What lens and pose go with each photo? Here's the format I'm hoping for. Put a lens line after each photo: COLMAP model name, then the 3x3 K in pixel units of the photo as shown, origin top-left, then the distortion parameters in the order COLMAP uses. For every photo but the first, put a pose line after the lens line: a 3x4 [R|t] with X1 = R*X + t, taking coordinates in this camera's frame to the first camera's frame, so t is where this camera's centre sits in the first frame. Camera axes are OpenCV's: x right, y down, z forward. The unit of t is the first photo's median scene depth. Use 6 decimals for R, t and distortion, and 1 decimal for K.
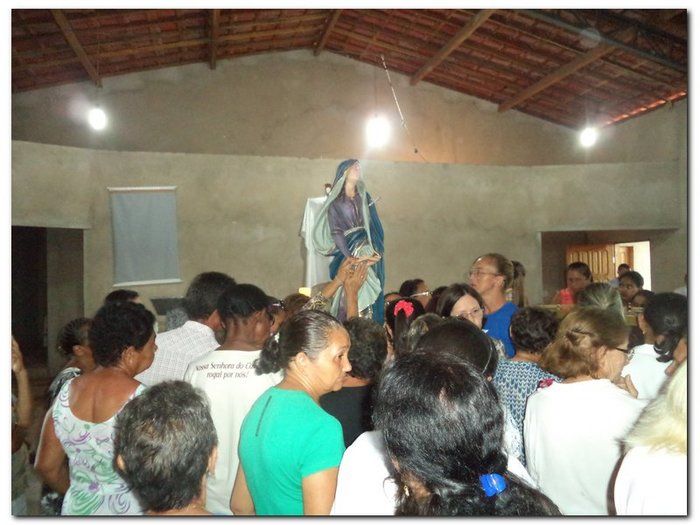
lens RADIAL K [[533.1, 0, 350.0], [0, 533.1, 262.5], [0, 0, 1]] dist [-0.042975, 0.002805]
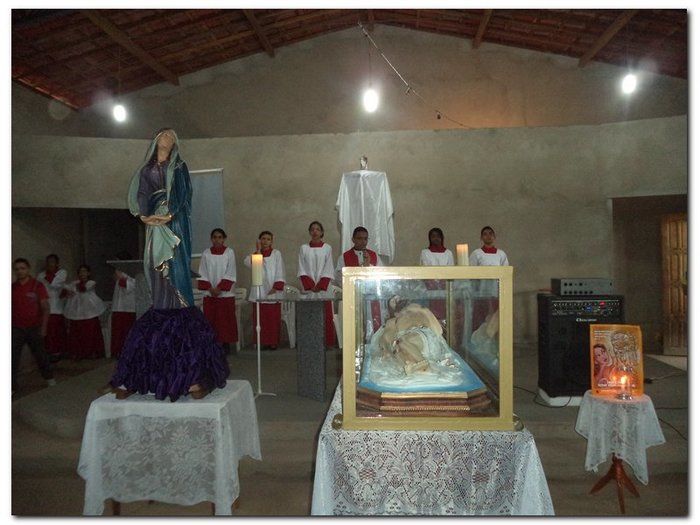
lens RADIAL K [[533.1, 0, 350.0], [0, 533.1, 262.5], [0, 0, 1]] dist [-0.042975, 0.002805]
pose [[0.946070, 0.000309, -0.323963, 0.238393], [0.010363, 0.999459, 0.031216, 0.018336], [0.323798, -0.032889, 0.945555, 0.025265]]
